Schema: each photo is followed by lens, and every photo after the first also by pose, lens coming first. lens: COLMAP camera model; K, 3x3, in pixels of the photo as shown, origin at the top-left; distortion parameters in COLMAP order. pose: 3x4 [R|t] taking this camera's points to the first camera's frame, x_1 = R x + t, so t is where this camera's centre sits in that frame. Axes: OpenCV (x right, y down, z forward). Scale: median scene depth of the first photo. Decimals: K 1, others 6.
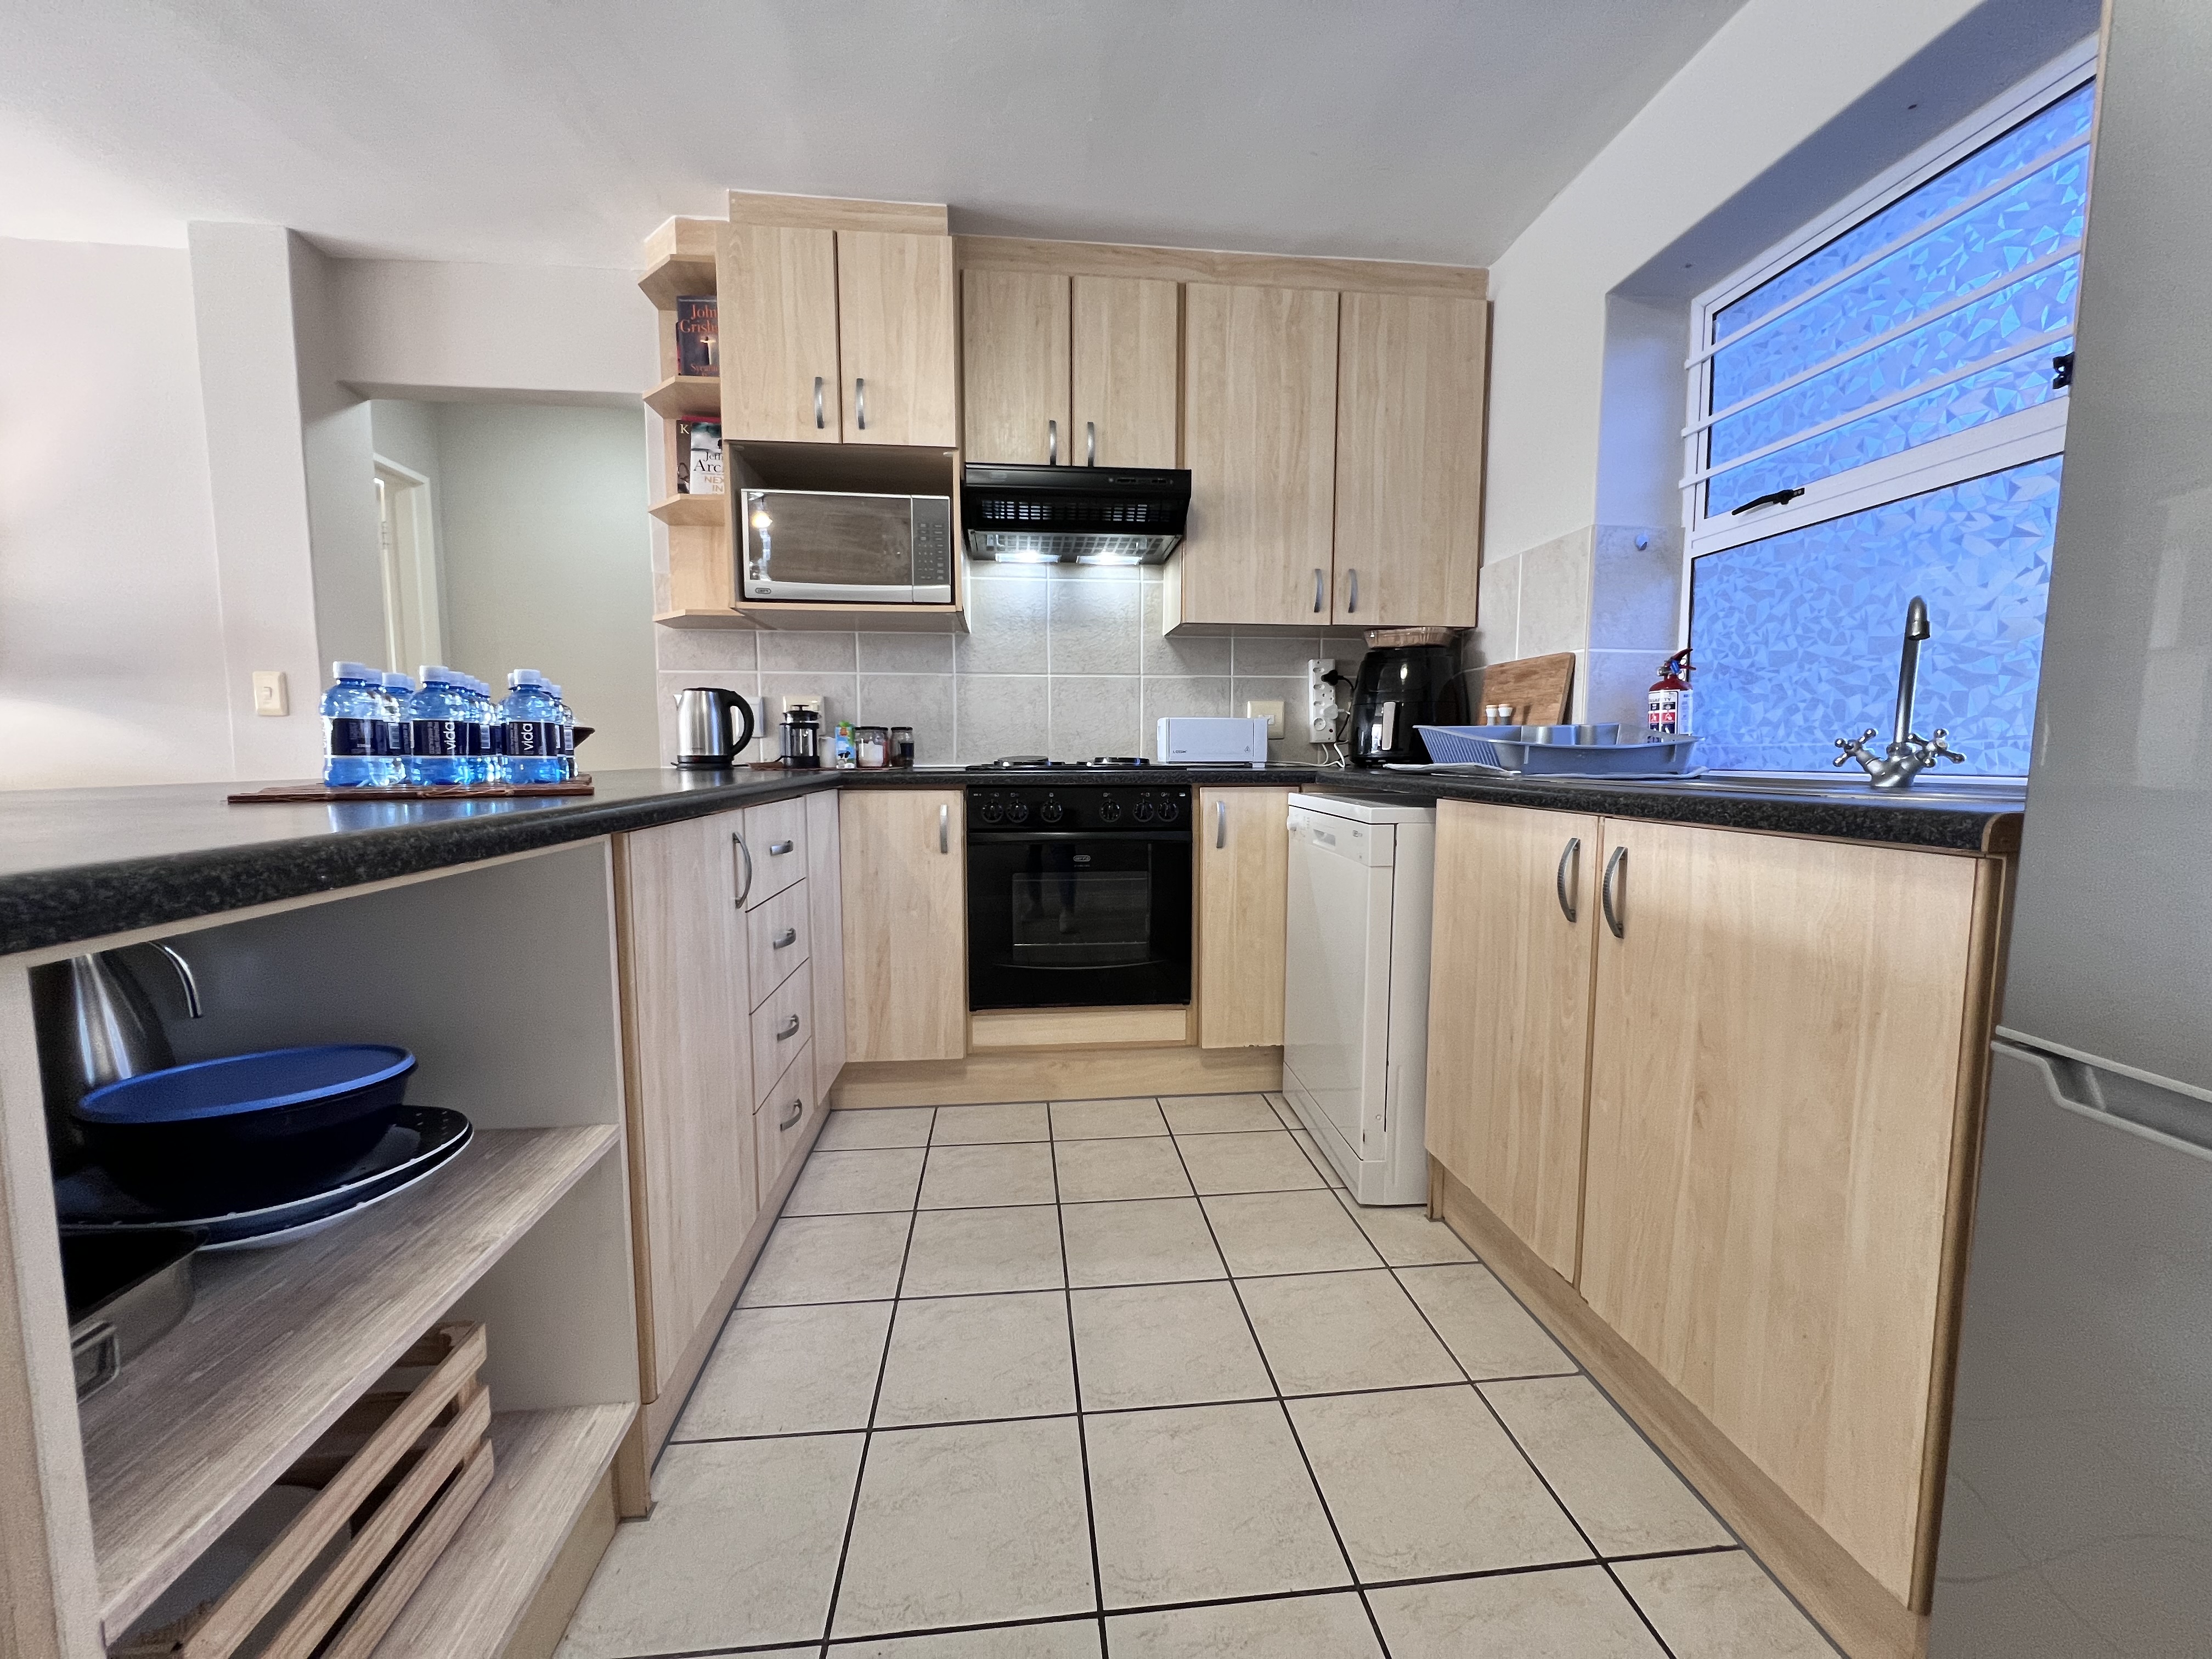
lens RADIAL K [[880.3, 0, 1105.6], [0, 880.3, 832.2], [0, 0, 1]] dist [-0.000150, 0.000689]
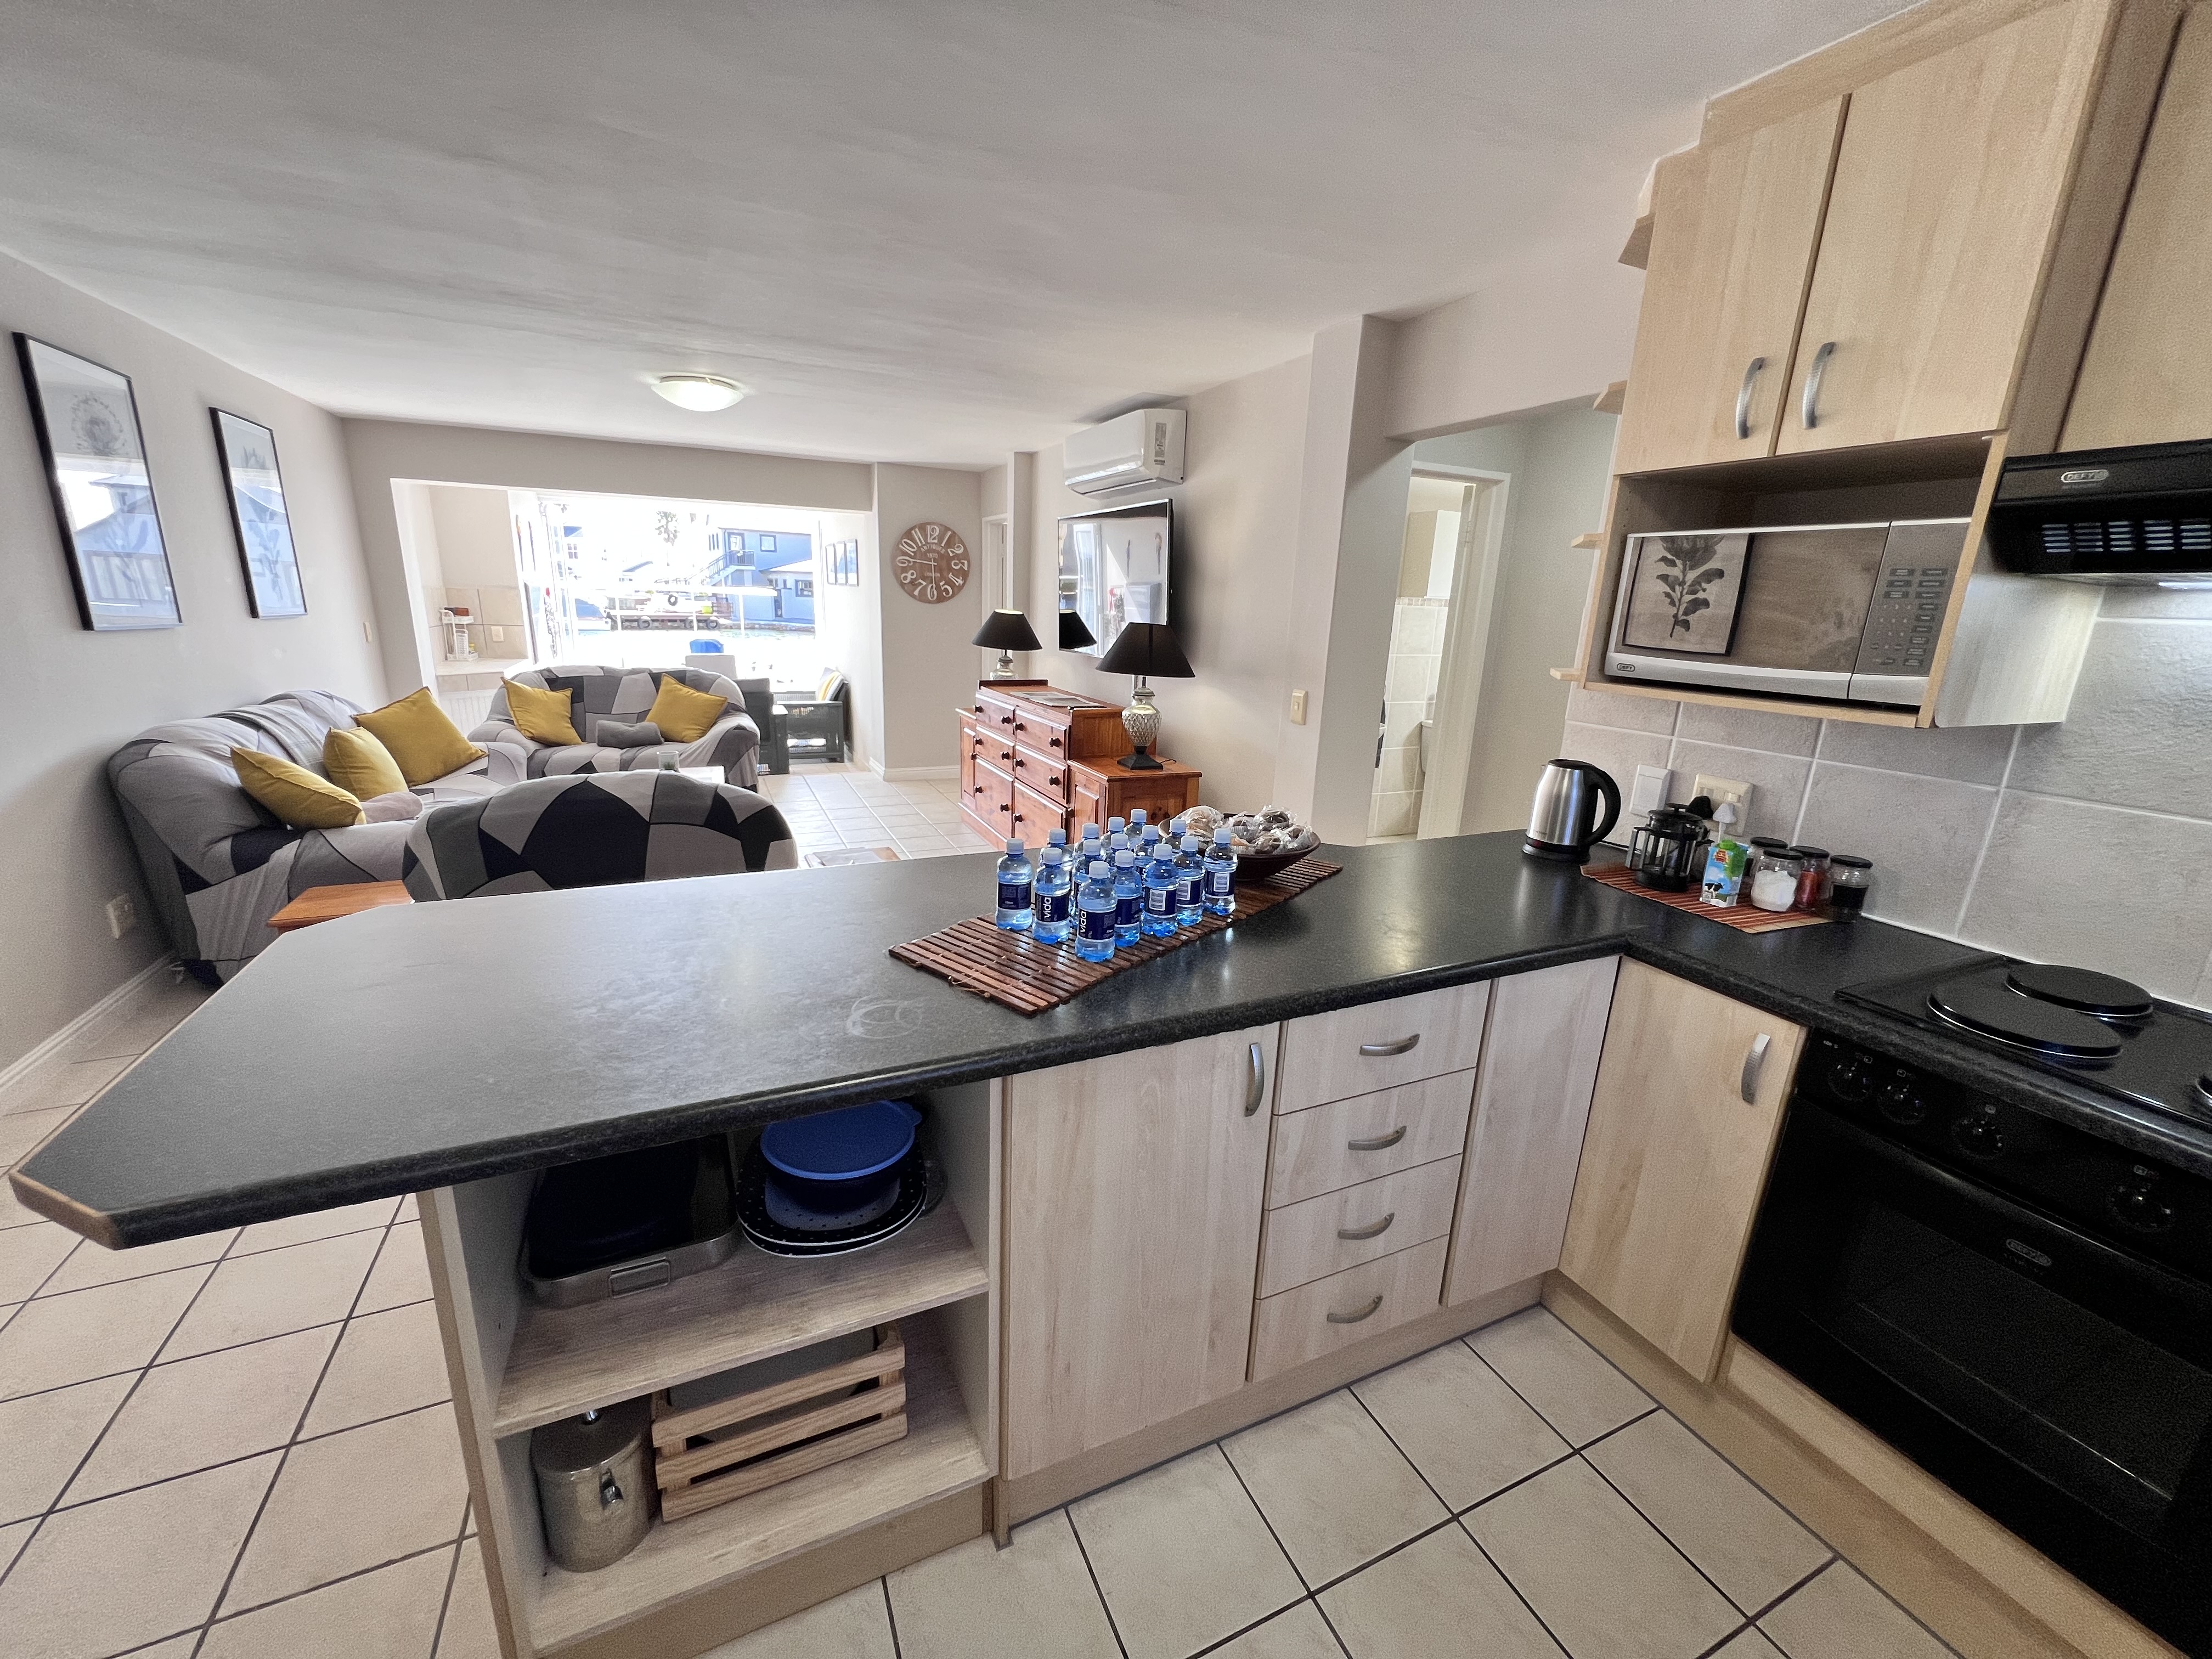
lens RADIAL K [[880.3, 0, 1101.6], [0, 880.3, 832.2], [0, 0, 1]] dist [-0.000150, 0.000689]
pose [[0.318962, 0.253928, -0.913118, 0.207625], [-0.122346, 0.966411, 0.226012, -0.256922], [0.939838, 0.039627, 0.339315, 0.318132]]
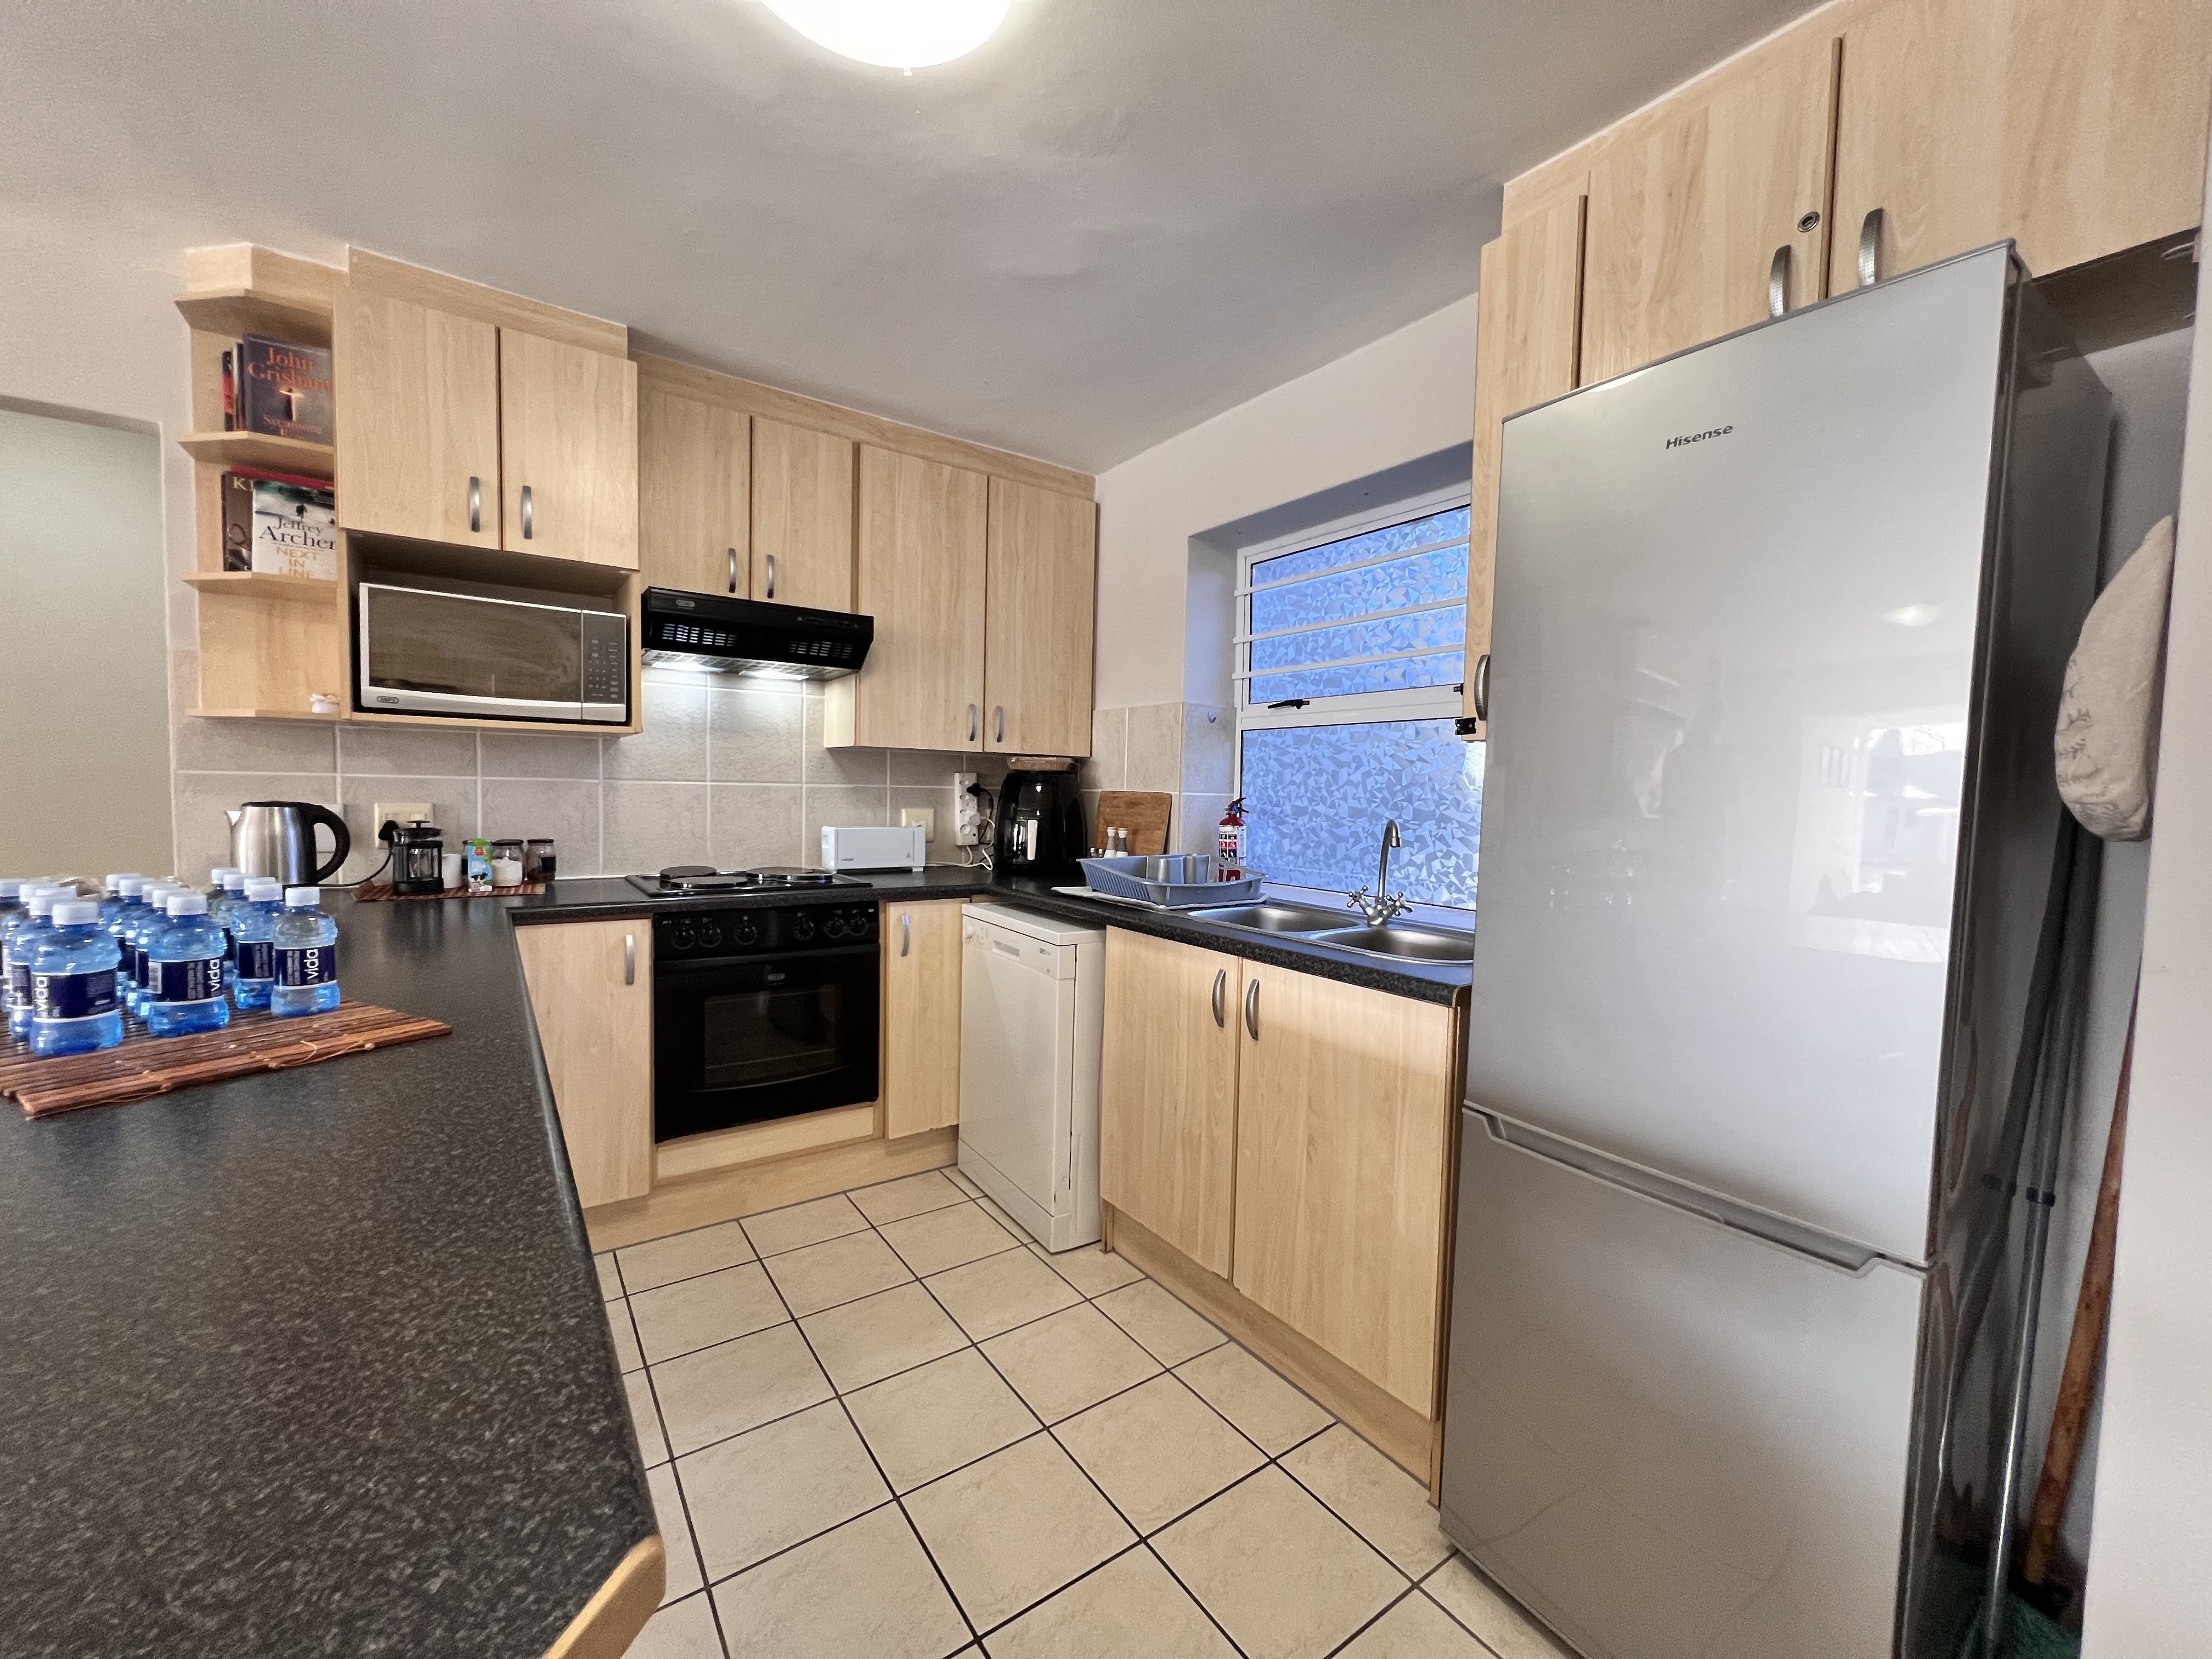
lens RADIAL K [[880.3, 0, 1101.1], [0, 880.3, 833.0], [0, 0, 1]] dist [-0.000150, 0.000689]
pose [[0.873383, -0.005001, 0.487008, -0.200193], [0.020993, 0.999404, -0.027385, -0.104860], [-0.486581, 0.034142, 0.872968, -0.105012]]
